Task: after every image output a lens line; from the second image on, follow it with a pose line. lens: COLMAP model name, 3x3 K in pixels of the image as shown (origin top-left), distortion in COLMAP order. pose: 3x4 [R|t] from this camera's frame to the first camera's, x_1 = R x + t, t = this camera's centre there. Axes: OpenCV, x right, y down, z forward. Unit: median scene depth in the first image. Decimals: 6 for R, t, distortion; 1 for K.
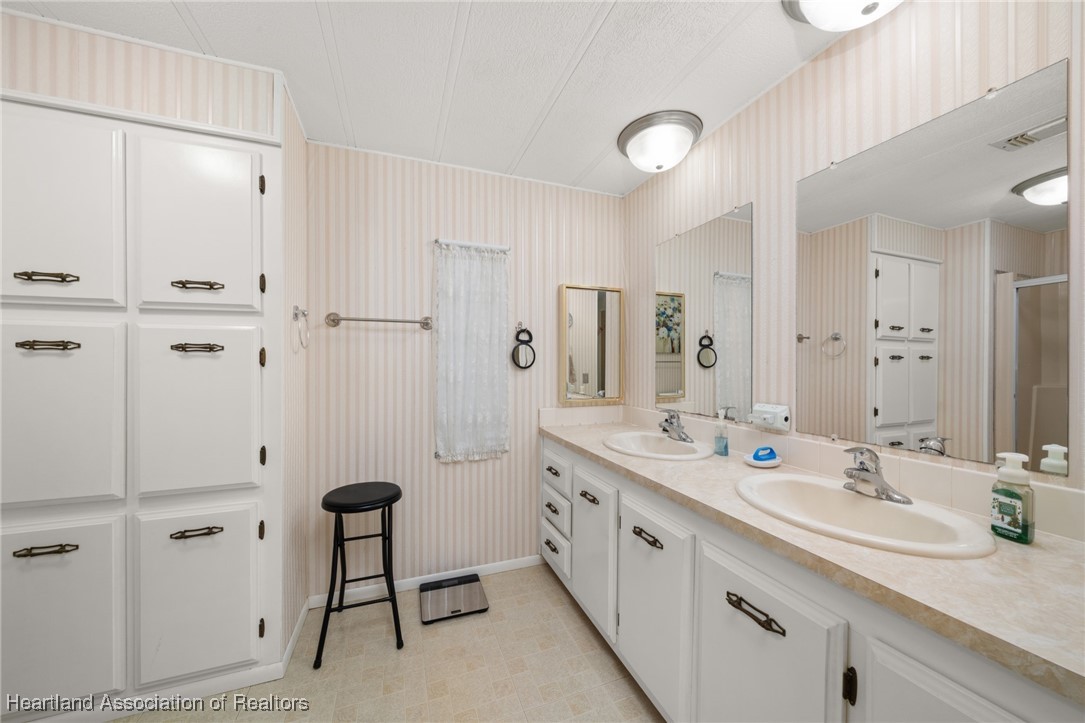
lens RADIAL K [[376.0, 0, 541.0], [0, 376.0, 361.5], [0, 0, 1]] dist [-0.006719, 0.000439]
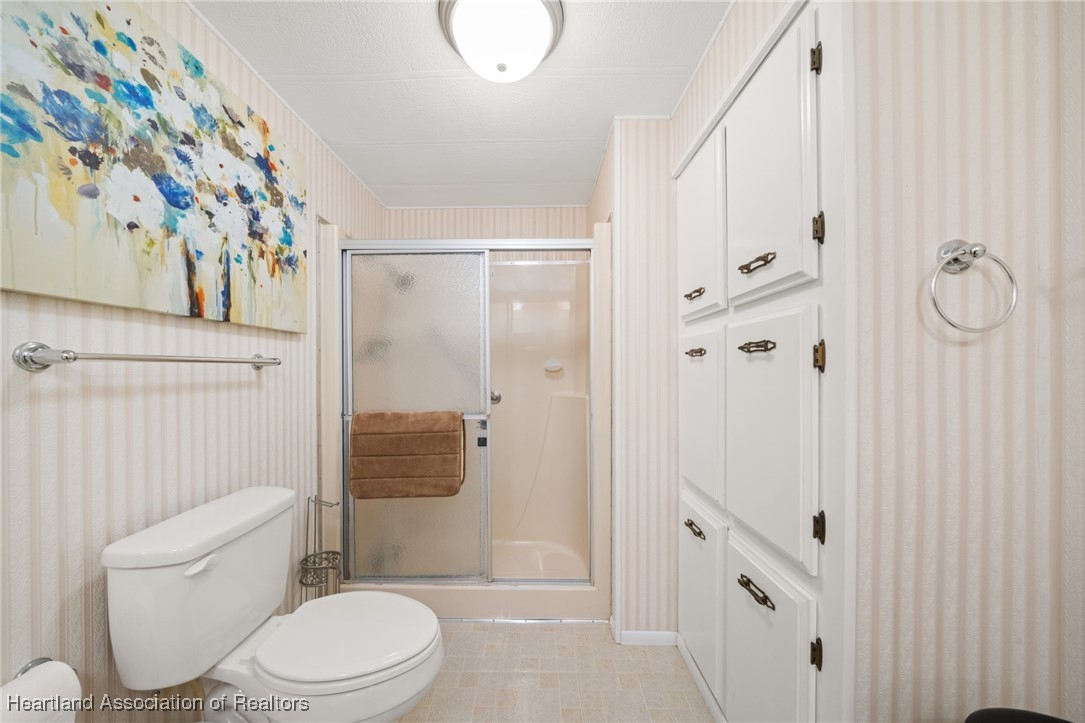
lens RADIAL K [[376.0, 0, 542.2], [0, 376.0, 363.3], [0, 0, 1]] dist [-0.006719, 0.000439]
pose [[0.364786, 0.005979, 0.931072, 0.228766], [0.002426, 0.999970, -0.007372, 0.004140], [-0.931088, 0.004948, 0.364761, 0.746570]]
